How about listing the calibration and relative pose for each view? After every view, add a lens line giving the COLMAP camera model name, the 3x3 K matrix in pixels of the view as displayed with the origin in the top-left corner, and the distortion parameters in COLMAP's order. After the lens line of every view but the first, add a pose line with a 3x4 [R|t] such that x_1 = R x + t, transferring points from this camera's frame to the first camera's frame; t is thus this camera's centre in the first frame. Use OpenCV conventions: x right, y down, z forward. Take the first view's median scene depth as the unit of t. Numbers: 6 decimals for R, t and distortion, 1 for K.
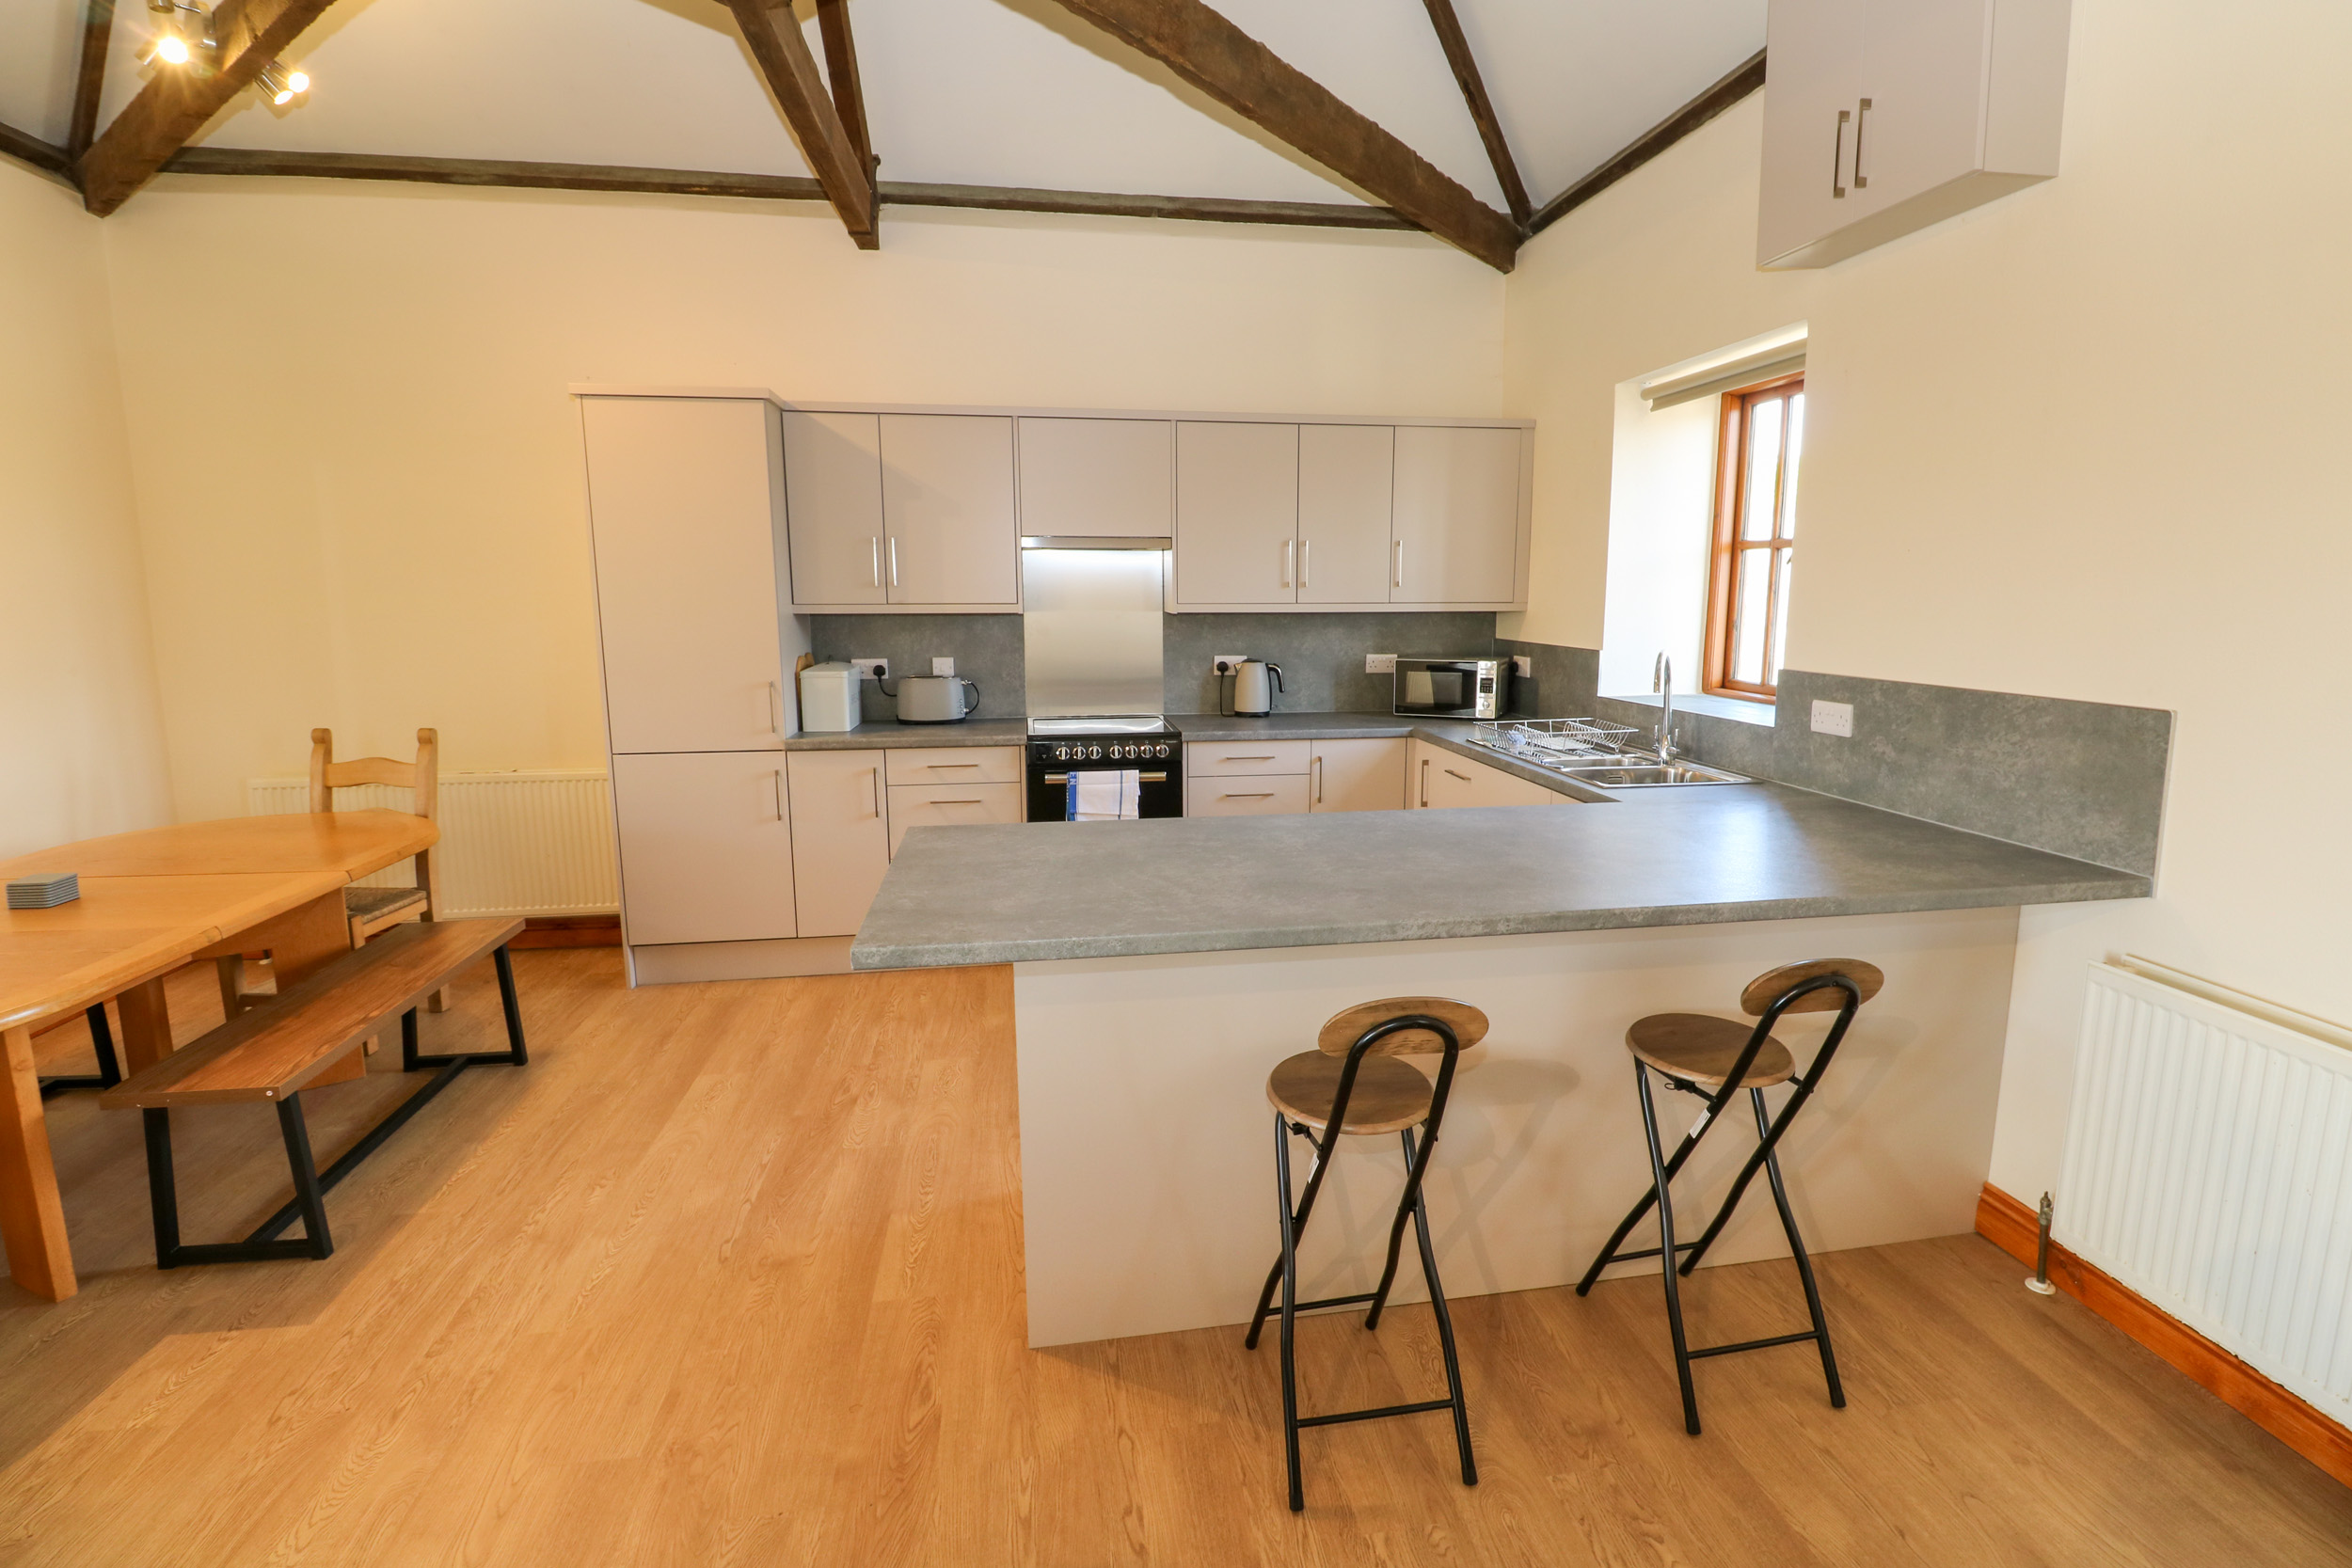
lens RADIAL K [[1122.4, 0, 1212.6], [0, 1122.4, 741.9], [0, 0, 1]] dist [0.010107, -0.014768]
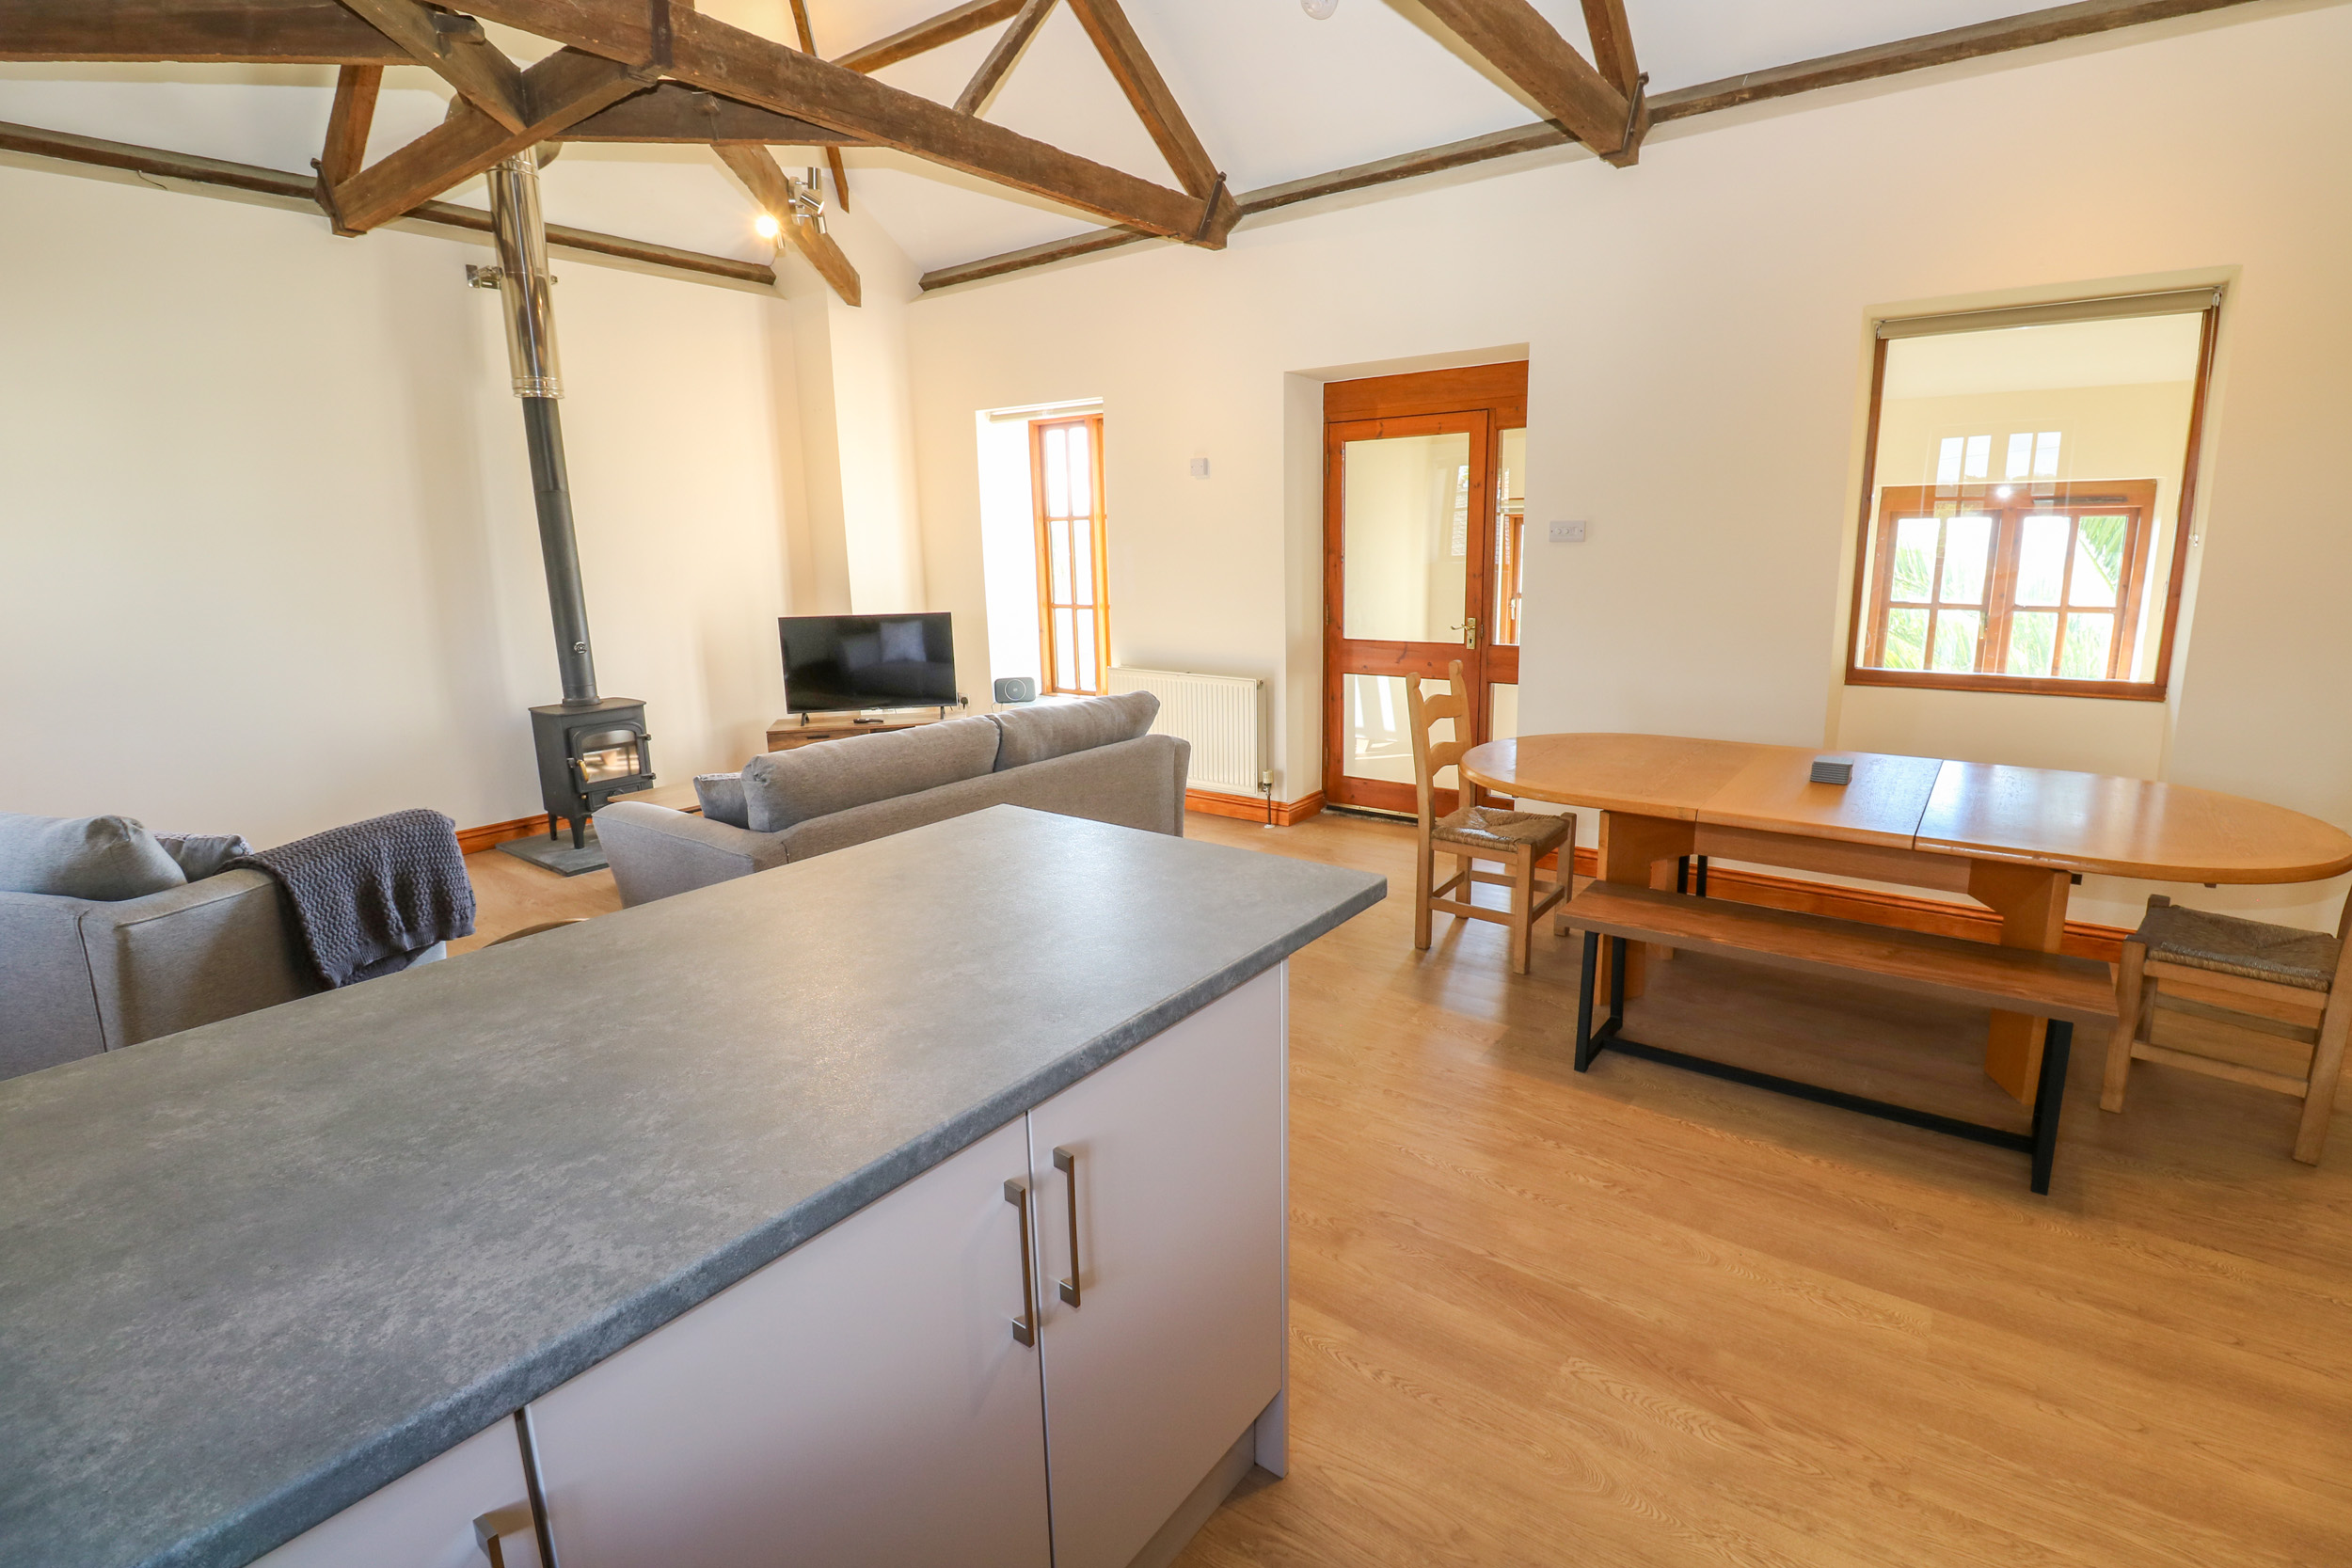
lens RADIAL K [[1122.4, 0, 1212.6], [0, 1122.4, 741.9], [0, 0, 1]] dist [0.010107, -0.014768]
pose [[-0.716749, 0.132042, -0.684716, 0.159421], [-0.083944, 0.958431, 0.272697, -0.104742], [0.692261, 0.252933, -0.675870, 0.821190]]
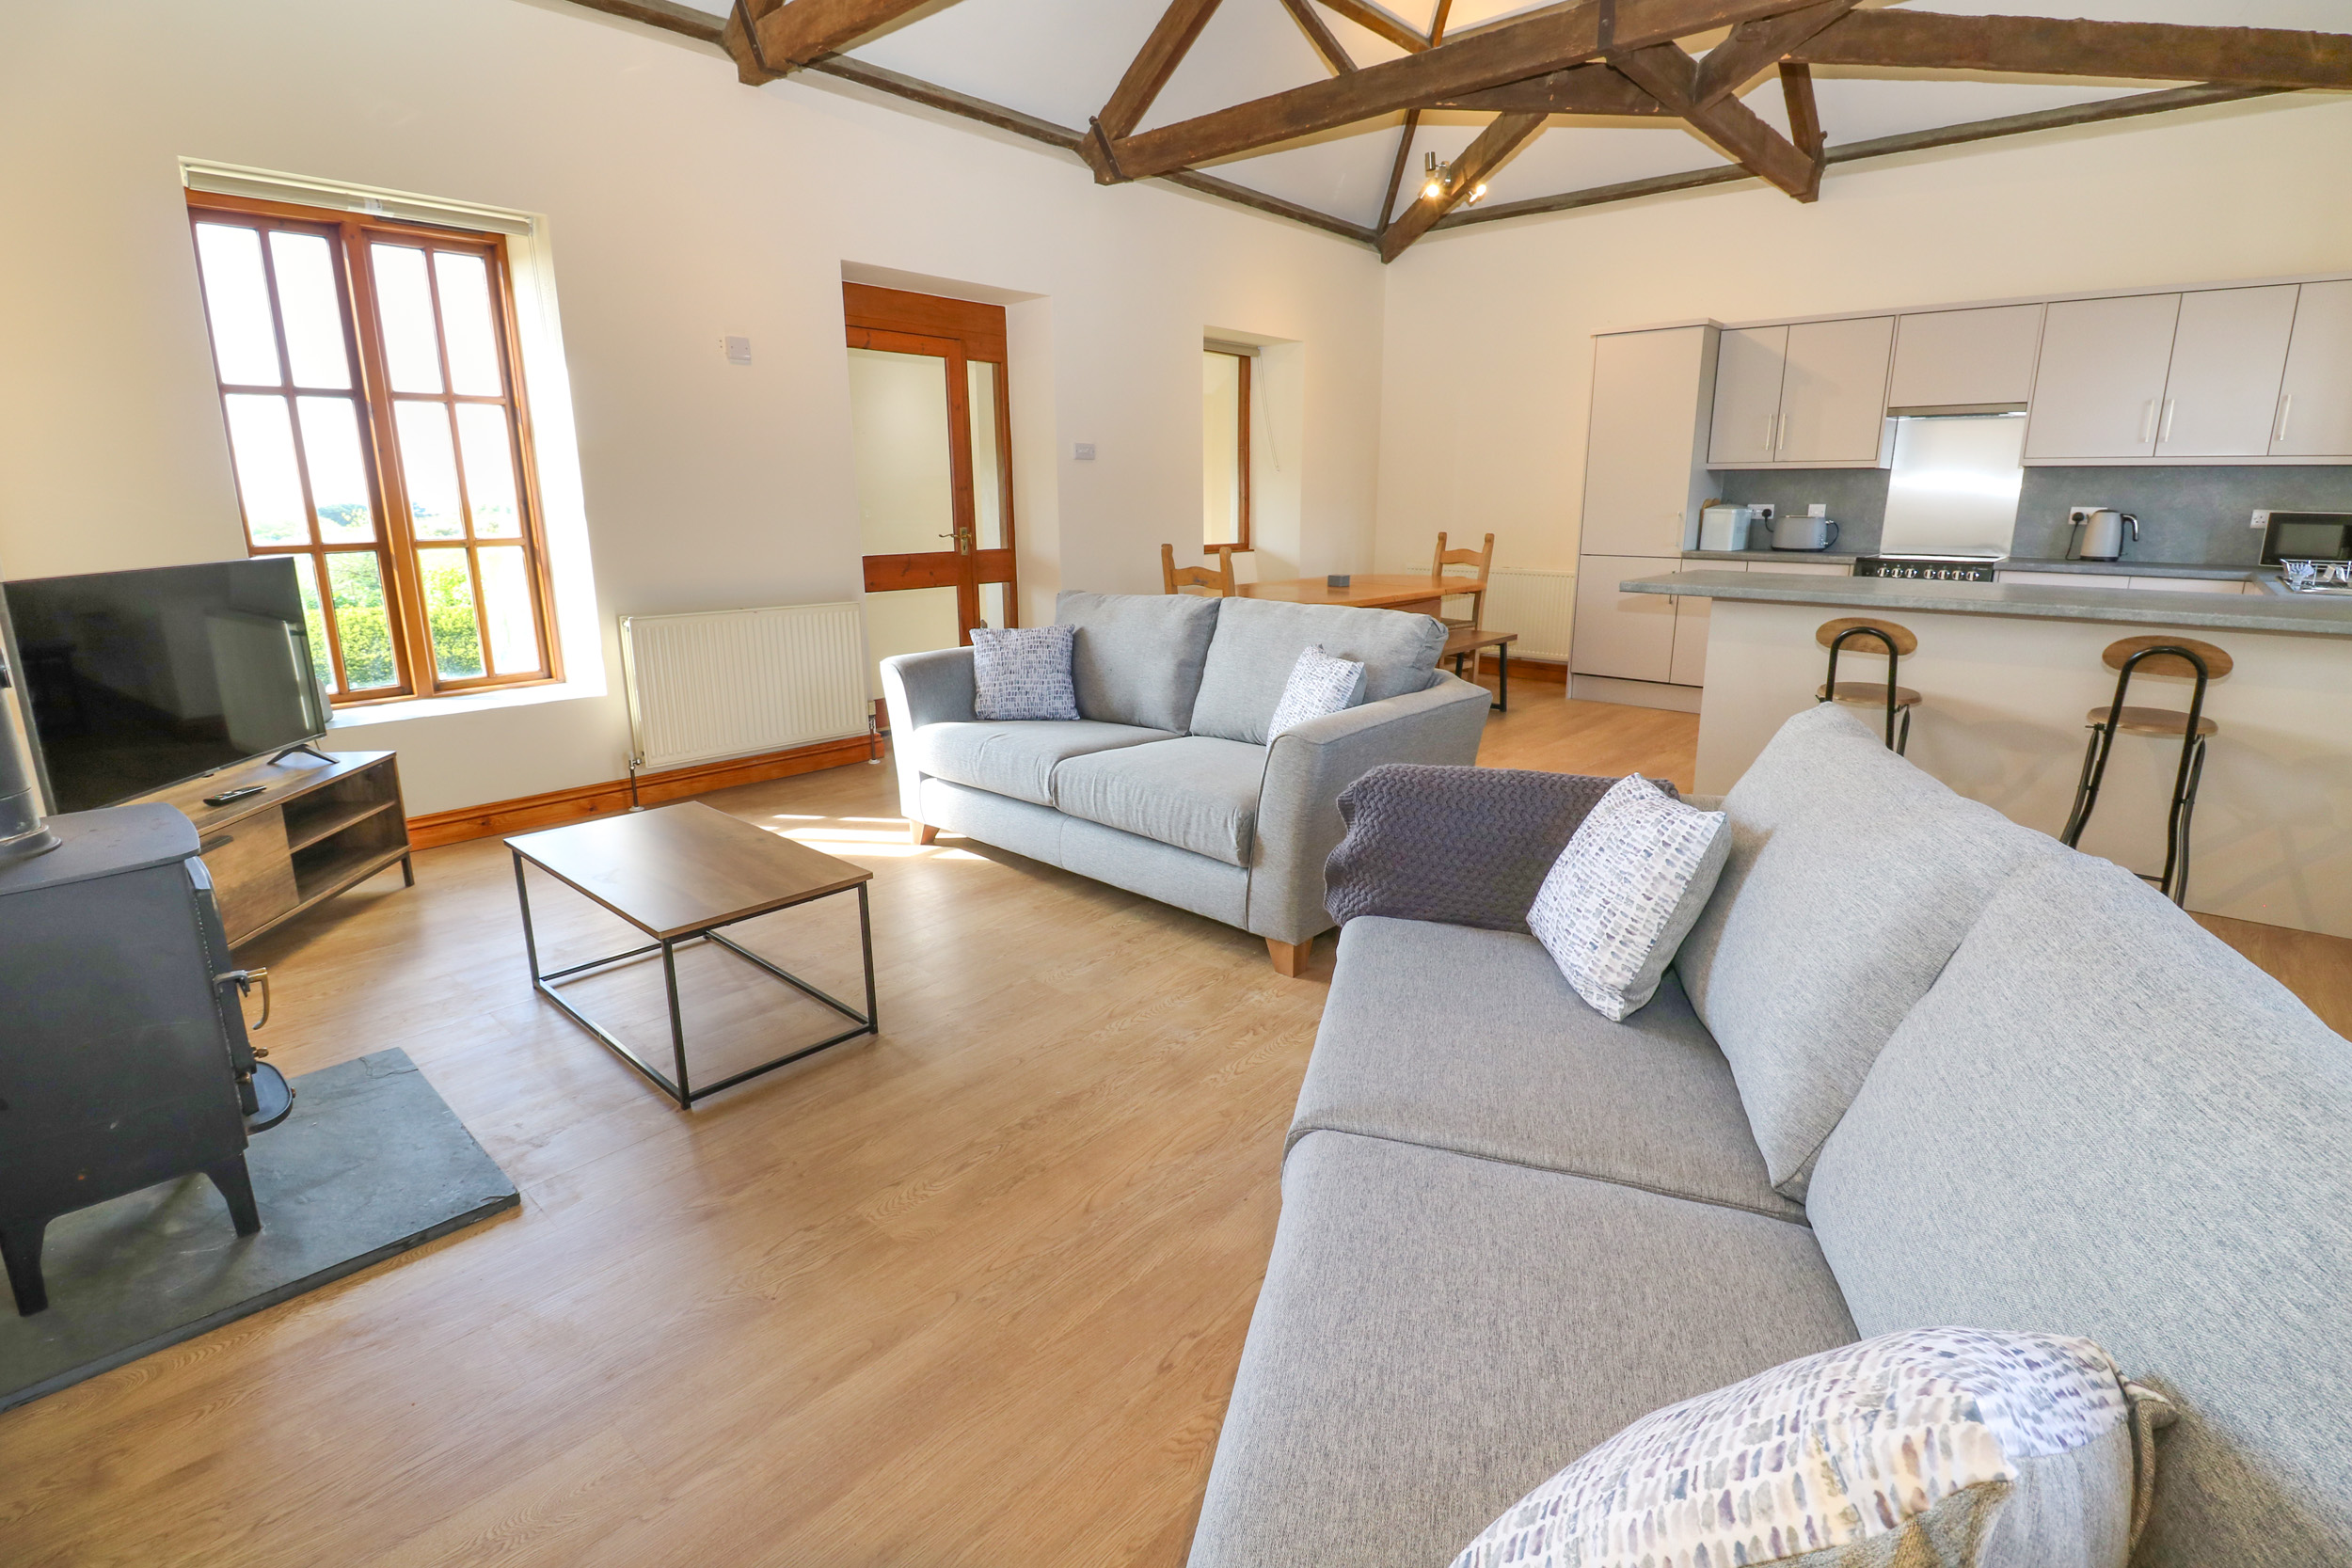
lens RADIAL K [[1122.4, 0, 1212.6], [0, 1122.4, 741.9], [0, 0, 1]] dist [0.010107, -0.014768]
pose [[0.649695, 0.165448, -0.741973, 0.358578], [-0.105530, 0.986208, 0.127503, 0.118039], [0.752835, -0.004538, 0.658194, -0.463329]]
